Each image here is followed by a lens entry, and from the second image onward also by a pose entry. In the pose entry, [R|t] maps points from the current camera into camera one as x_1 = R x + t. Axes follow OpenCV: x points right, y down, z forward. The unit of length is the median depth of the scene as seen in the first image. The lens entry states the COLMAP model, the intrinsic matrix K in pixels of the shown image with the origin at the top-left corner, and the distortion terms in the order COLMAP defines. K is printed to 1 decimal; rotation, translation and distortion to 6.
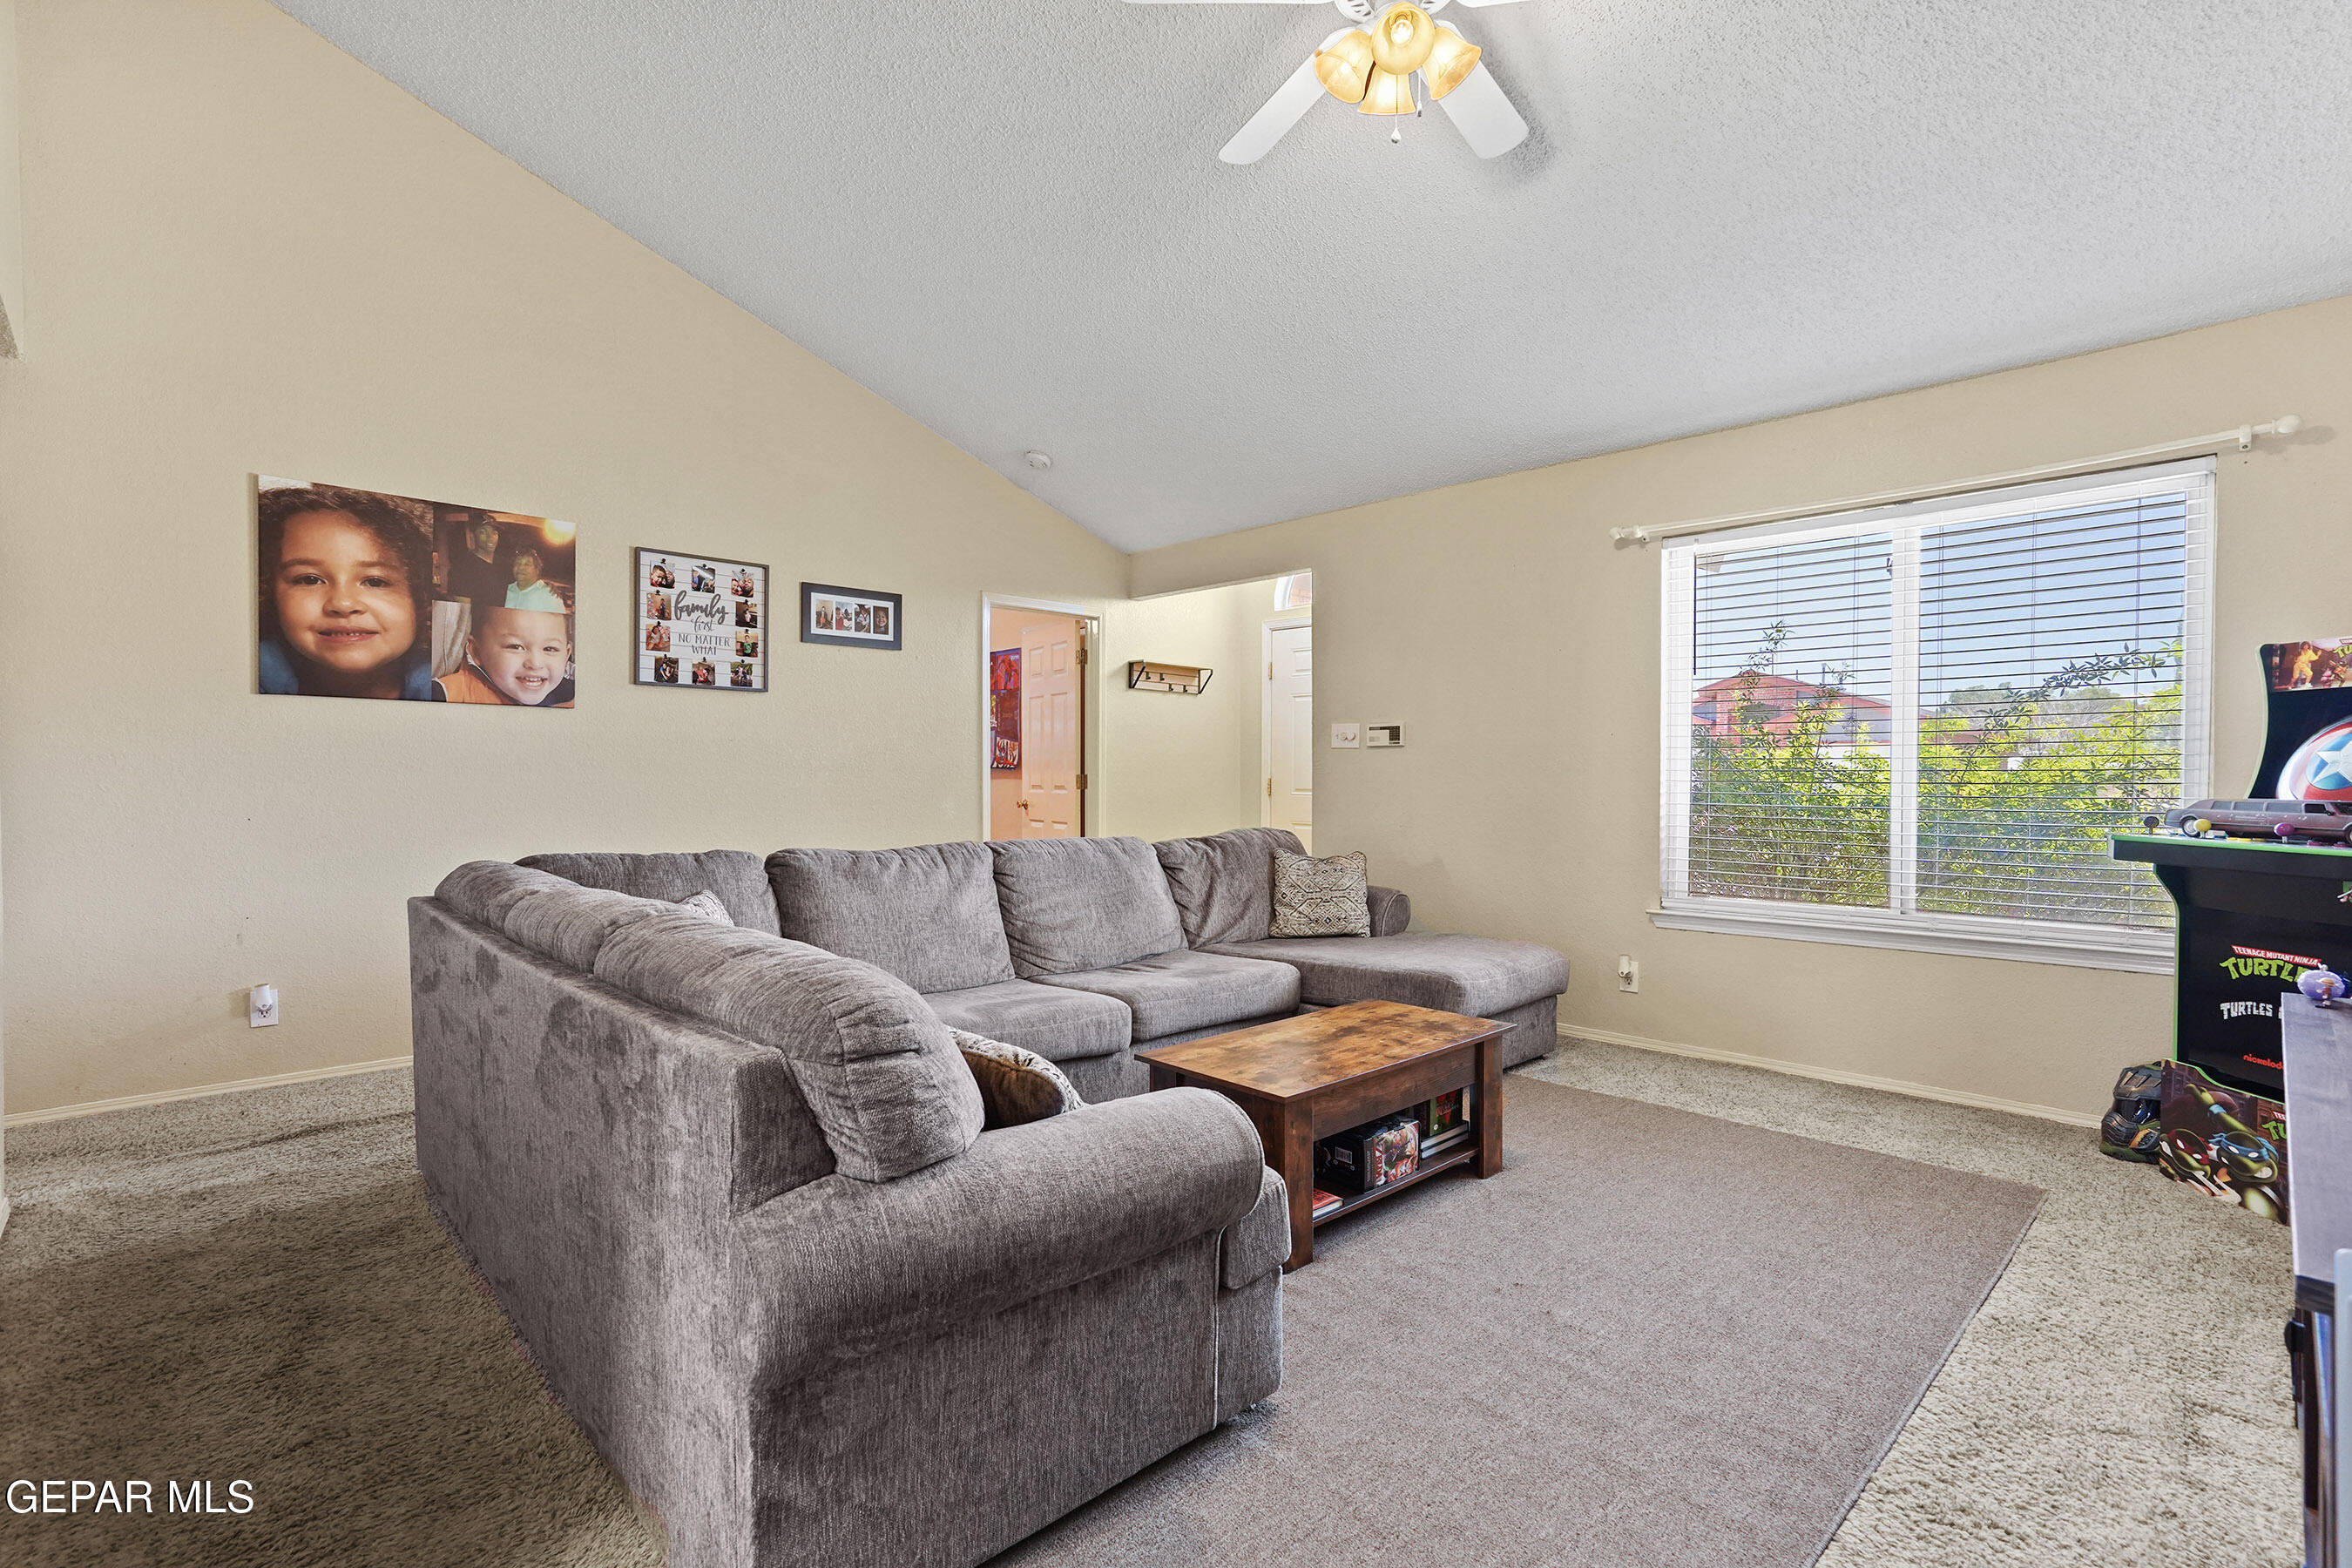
lens RADIAL K [[1081.1, 0, 1157.7], [0, 1081.1, 793.2], [0, 0, 1]] dist [-0.009366, 0.002512]
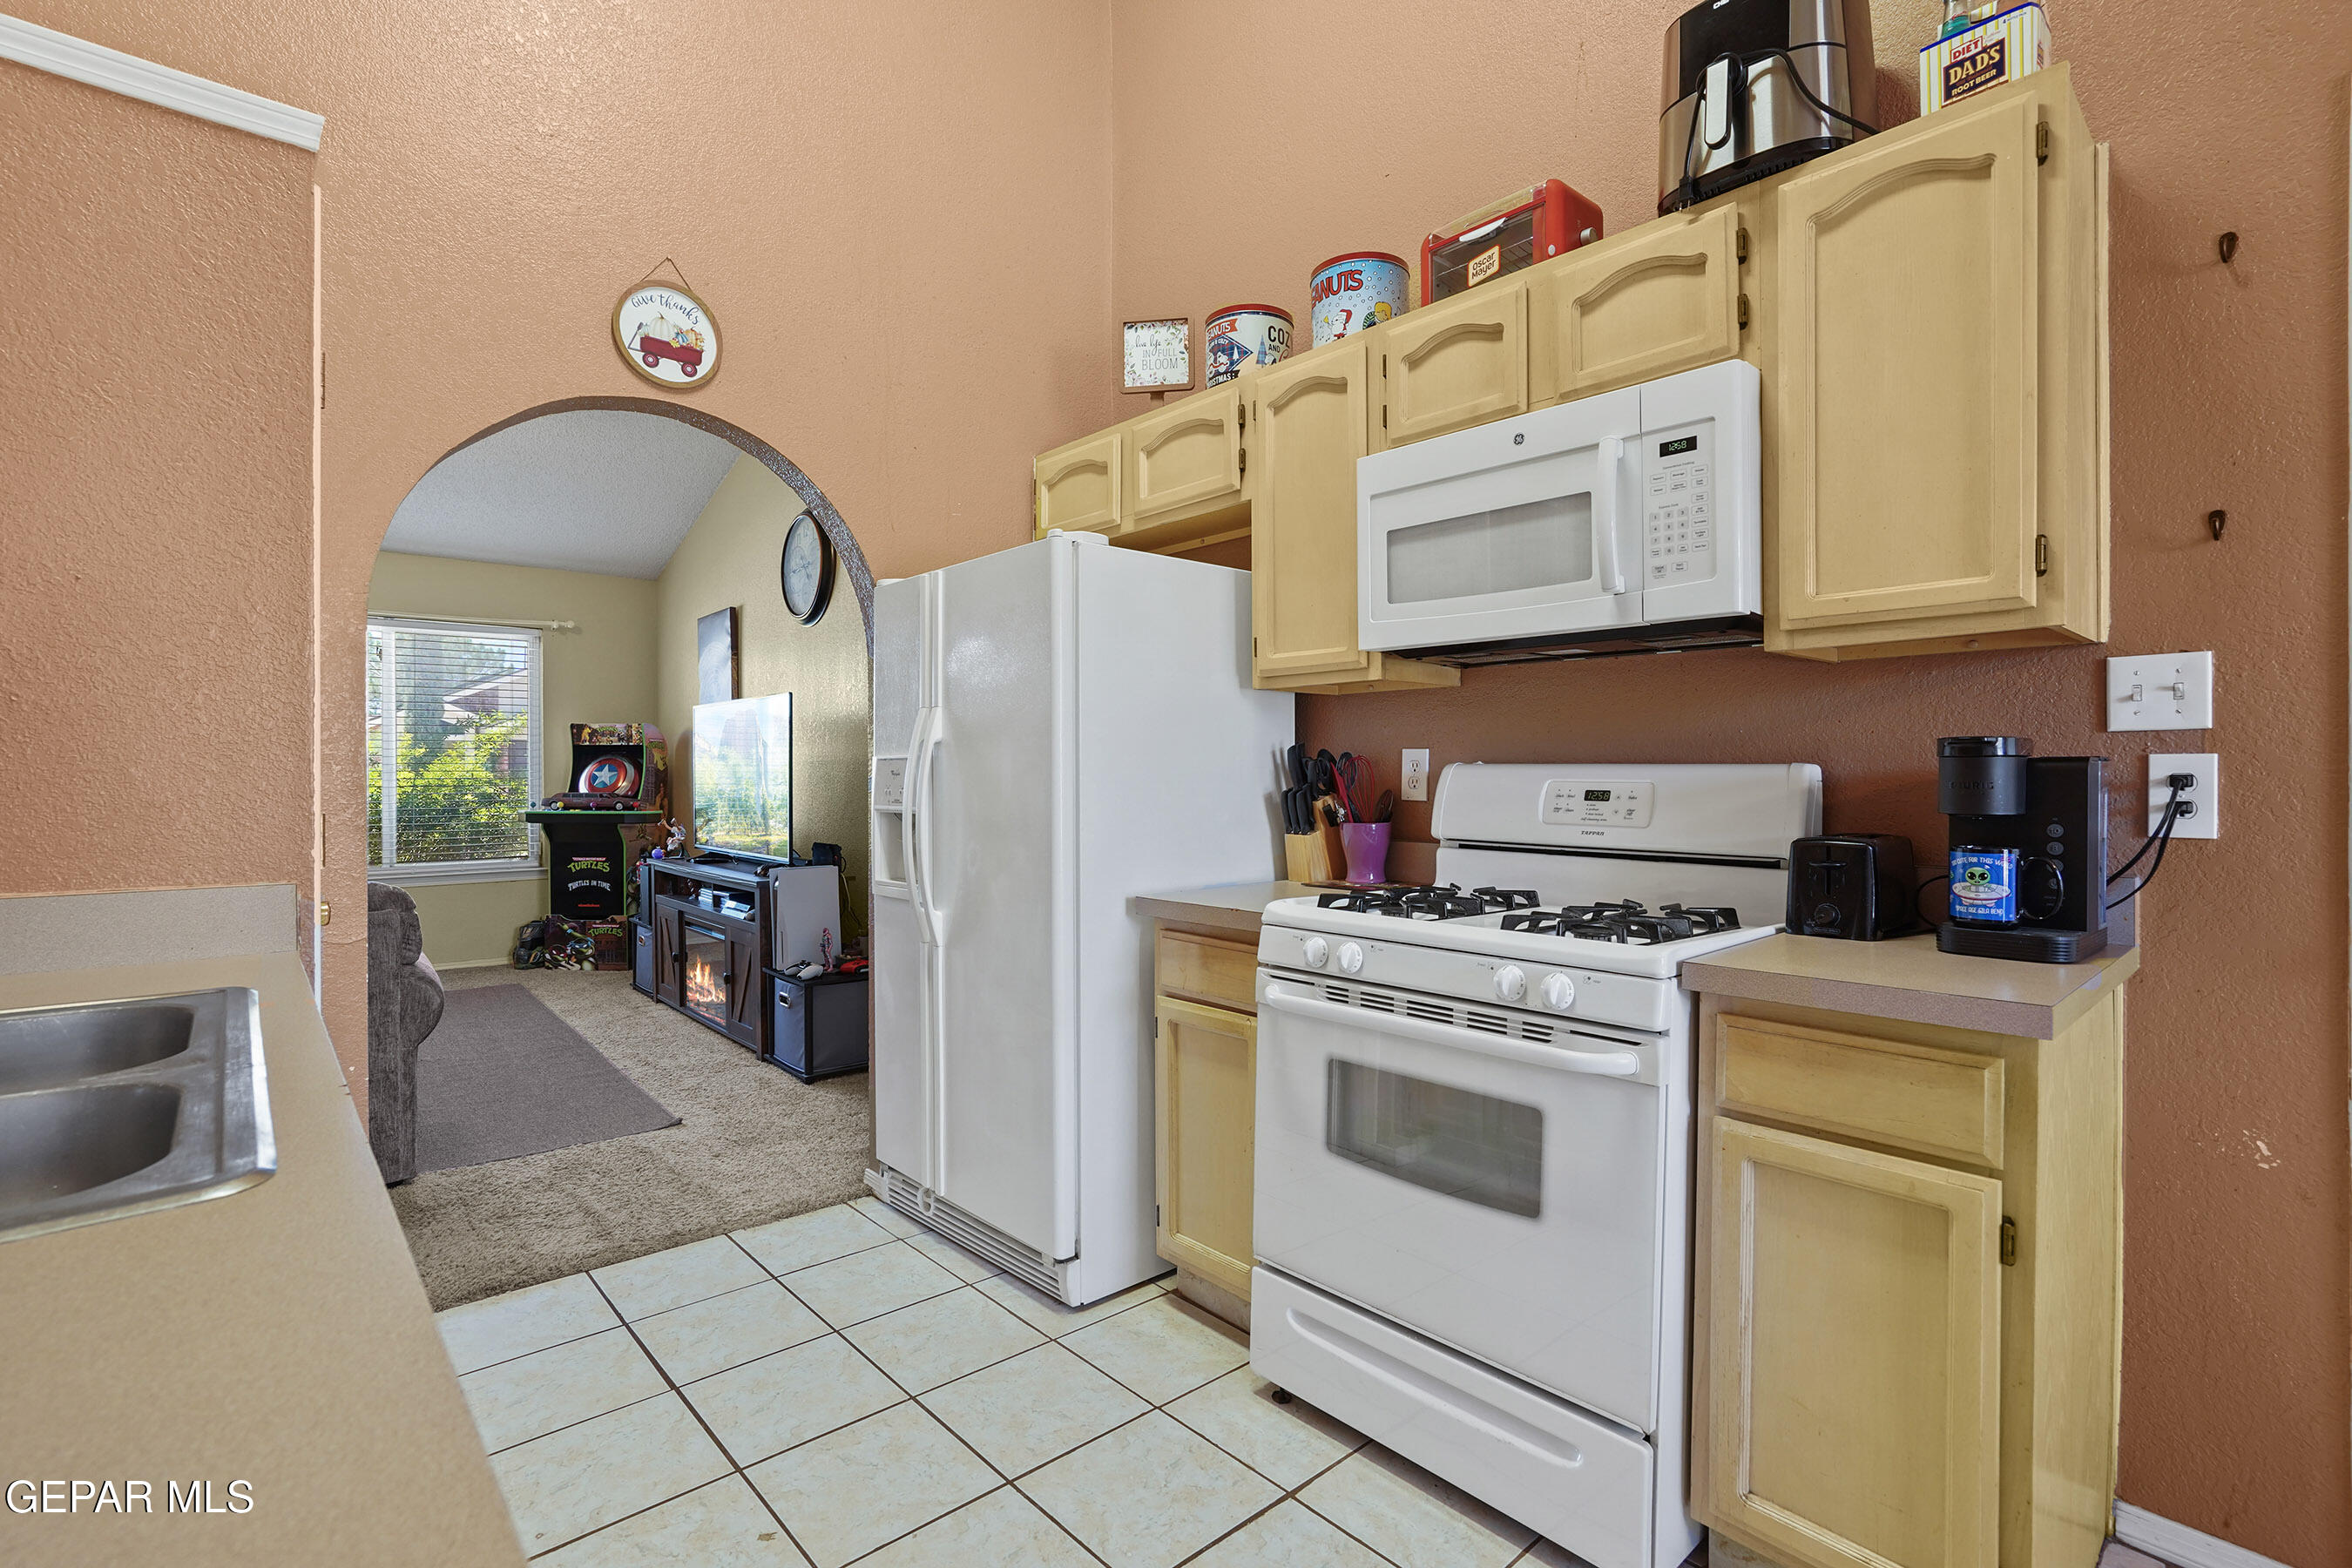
lens RADIAL K [[1081.1, 0, 1143.3], [0, 1081.1, 770.7], [0, 0, 1]] dist [-0.009366, 0.002512]
pose [[0.063320, -0.001086, 0.997993, -1.157216], [0.022351, 0.999750, -0.000331, -0.012479], [-0.997743, 0.022327, 0.063328, -0.338193]]
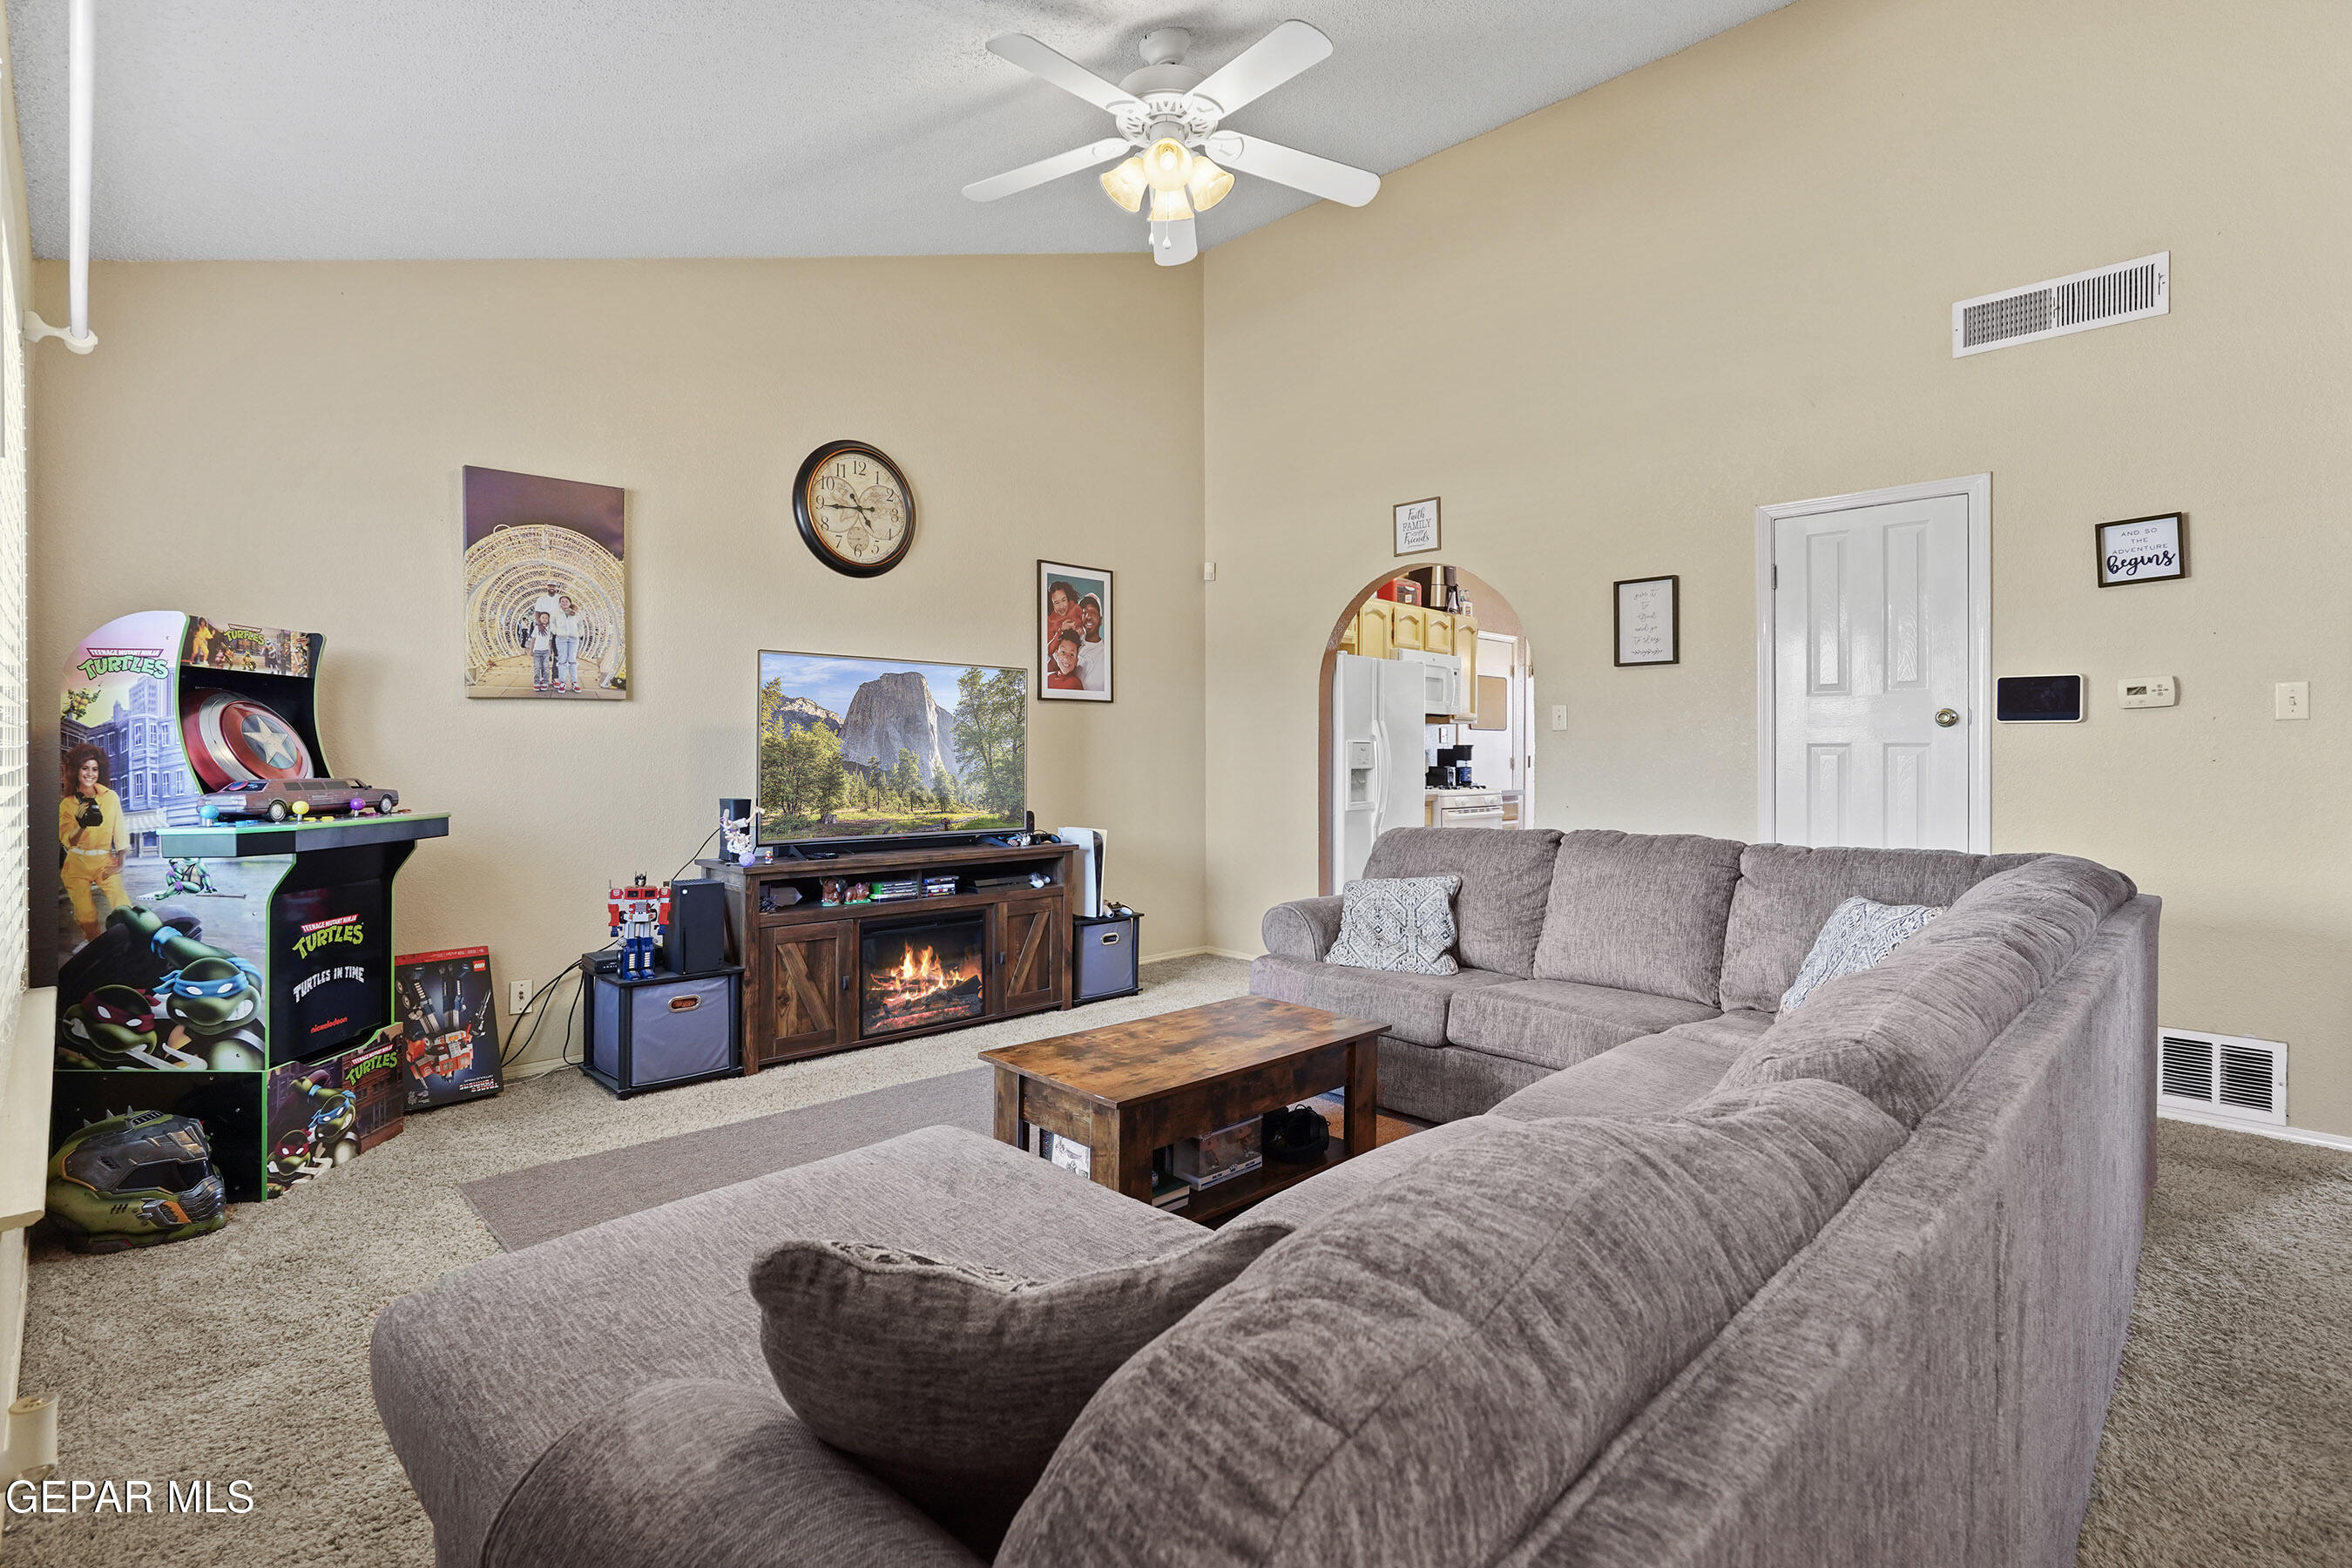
lens RADIAL K [[1081.1, 0, 1122.6], [0, 1081.1, 763.2], [0, 0, 1]] dist [-0.009366, 0.002512]
pose [[-0.999762, -0.006221, 0.020915, 0.211334], [-0.005665, 0.999631, 0.026579, -0.039165], [-0.021073, 0.026454, -0.999428, 1.930799]]
